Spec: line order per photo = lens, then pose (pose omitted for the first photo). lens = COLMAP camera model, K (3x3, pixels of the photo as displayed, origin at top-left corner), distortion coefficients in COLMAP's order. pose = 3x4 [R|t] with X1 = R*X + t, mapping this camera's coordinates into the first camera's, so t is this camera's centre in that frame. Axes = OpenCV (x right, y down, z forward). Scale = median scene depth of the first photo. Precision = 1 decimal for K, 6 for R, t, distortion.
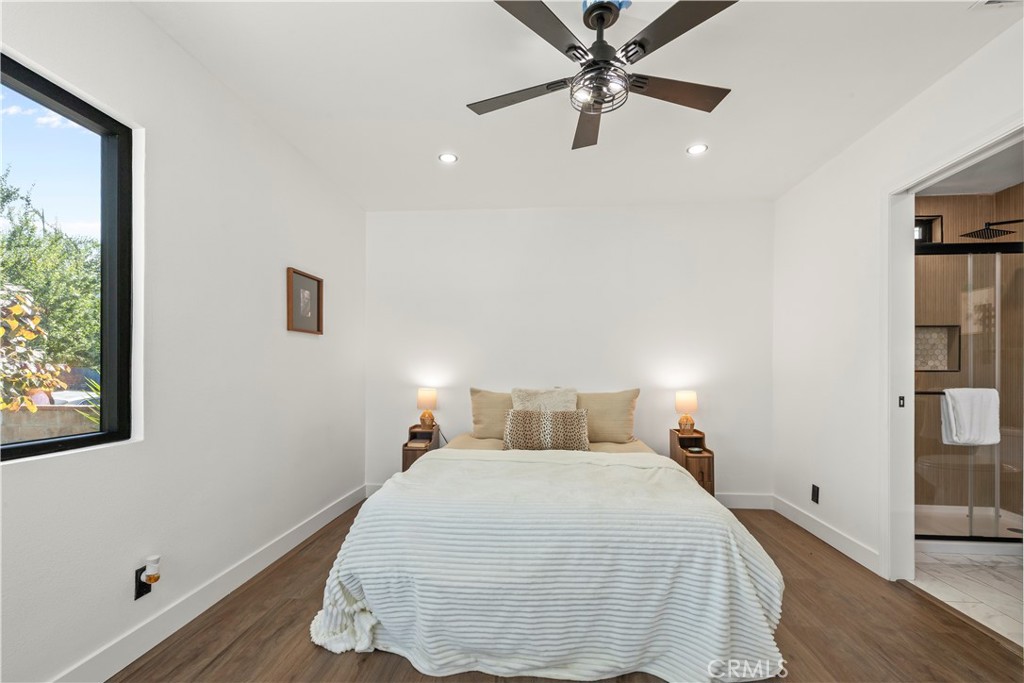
lens RADIAL K [[452.1, 0, 514.7], [0, 452.1, 376.0], [0, 0, 1]] dist [0.005645, 0.000100]
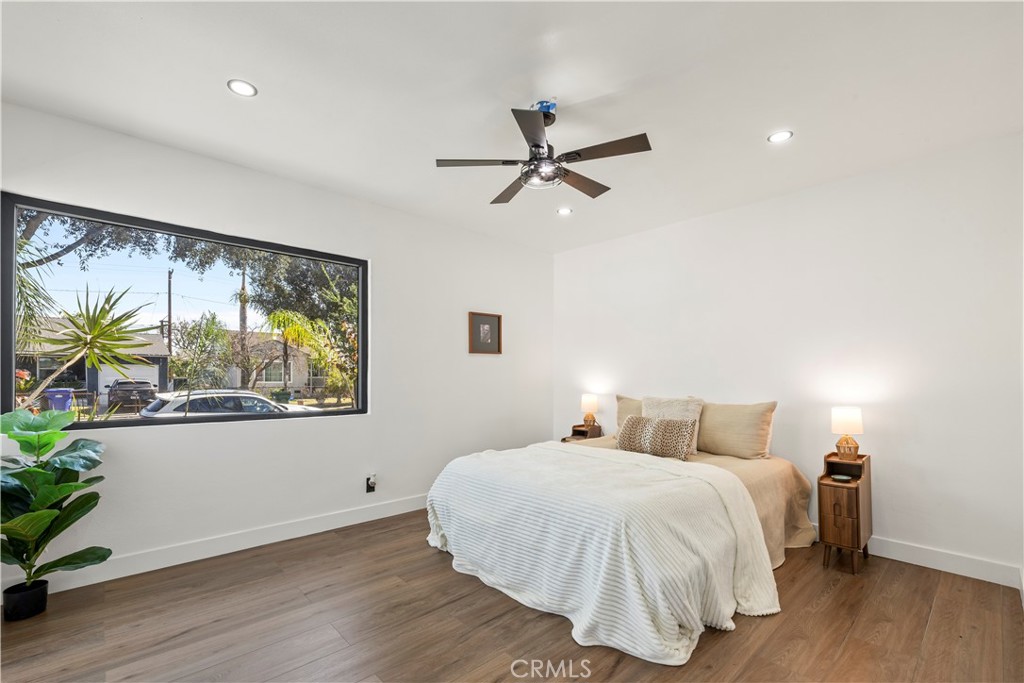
lens RADIAL K [[452.2, 0, 510.9], [0, 452.2, 387.1], [0, 0, 1]] dist [-0.000689, 0.000324]
pose [[0.736351, 0.019360, -0.676323, 0.599278], [-0.013075, 0.999811, 0.014384, -0.009506], [0.676474, -0.001749, 0.736465, -0.029828]]
